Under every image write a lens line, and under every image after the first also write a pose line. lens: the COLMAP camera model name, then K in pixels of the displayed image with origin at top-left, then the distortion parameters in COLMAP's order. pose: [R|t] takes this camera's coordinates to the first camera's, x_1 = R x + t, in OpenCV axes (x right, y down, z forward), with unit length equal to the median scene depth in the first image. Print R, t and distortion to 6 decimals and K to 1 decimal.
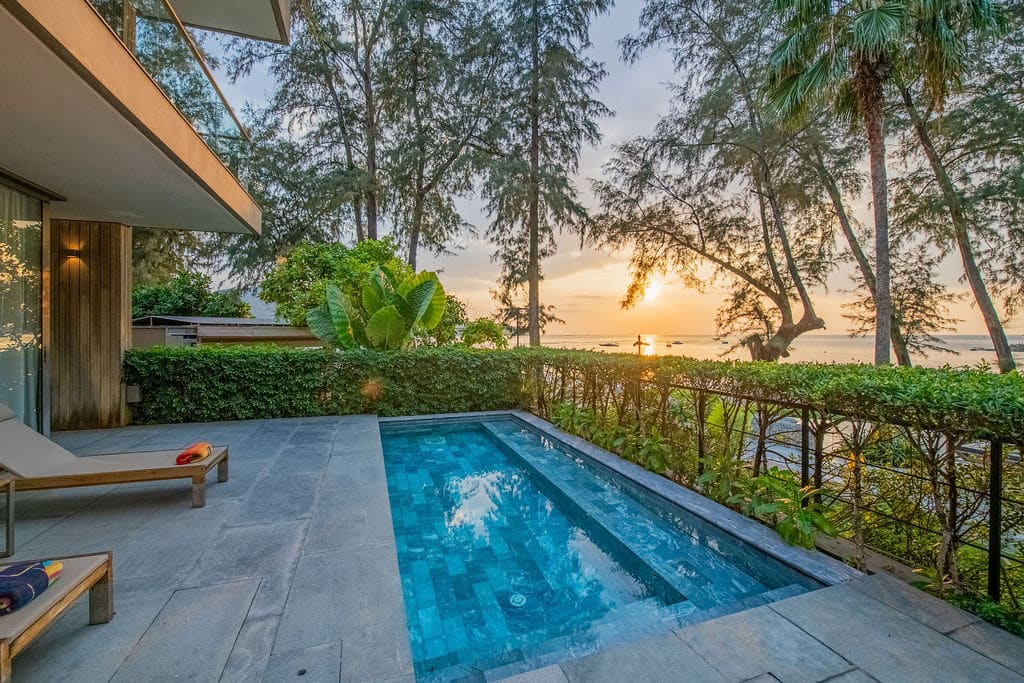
lens RADIAL K [[418.3, 0, 506.7], [0, 418.3, 336.5], [0, 0, 1]] dist [-0.010478, -0.000169]
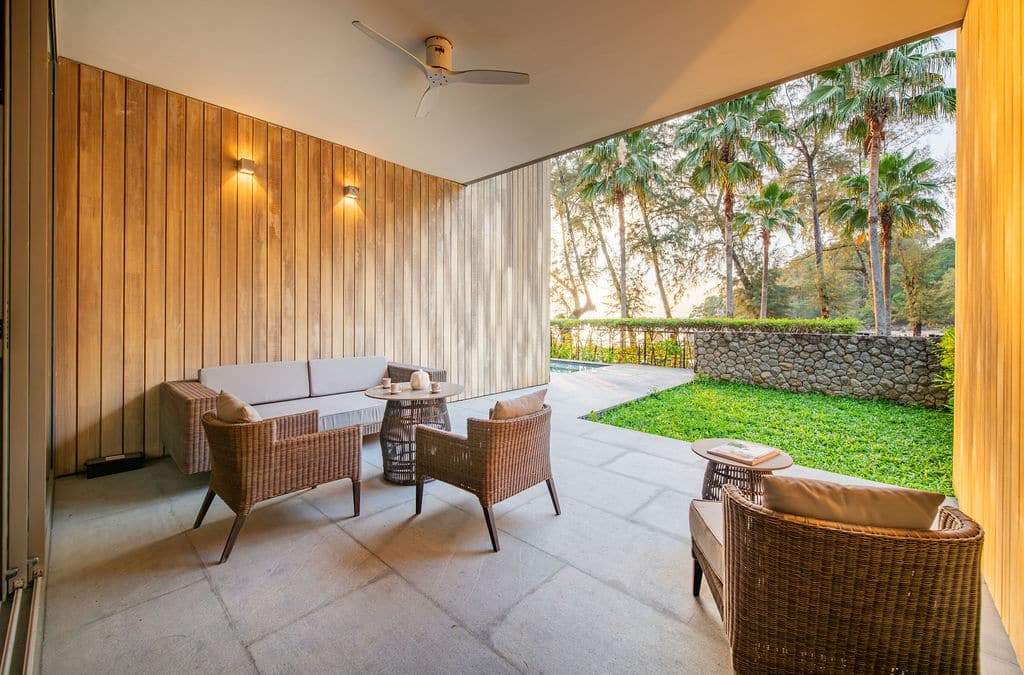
lens RADIAL K [[425.9, 0, 525.8], [0, 425.9, 324.6], [0, 0, 1]] dist [0.000919, -0.000310]
pose [[0.866092, -0.002575, 0.499877, -0.322889], [-0.006297, 0.999851, 0.016061, 0.011900], [-0.499844, -0.017058, 0.865947, -0.336067]]
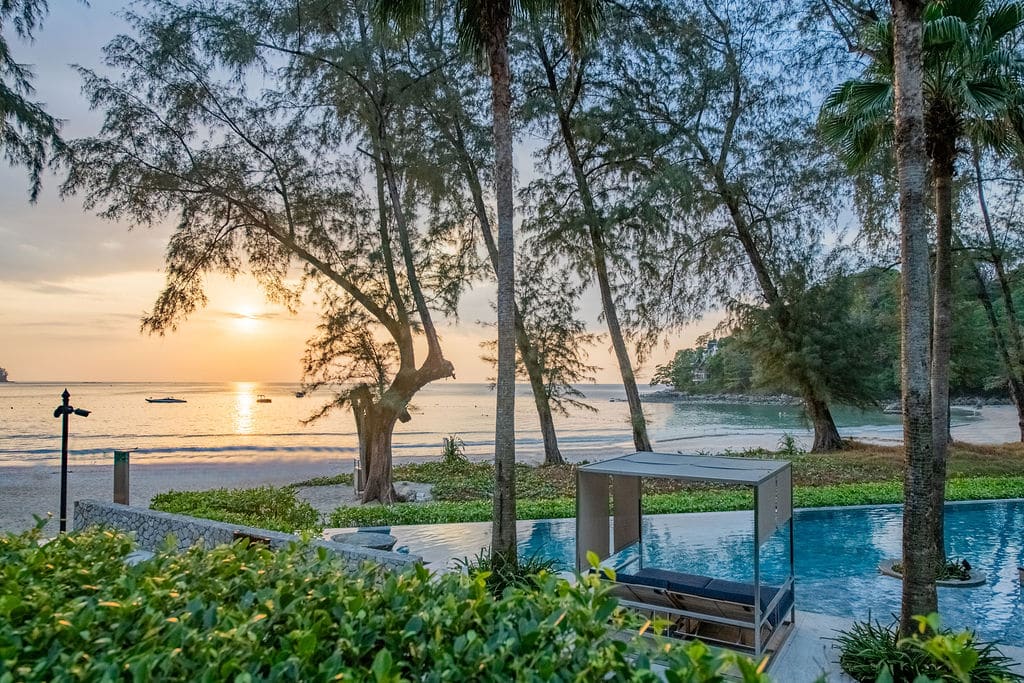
lens RADIAL K [[658.9, 0, 499.7], [0, 658.9, 348.5], [0, 0, 1]] dist [0.007777, -0.001968]
pose [[0.781034, 0.036896, 0.623397, 0.145467], [-0.004395, 0.998553, -0.053594, -0.007304], [-0.624473, 0.039119, 0.780066, 0.118202]]
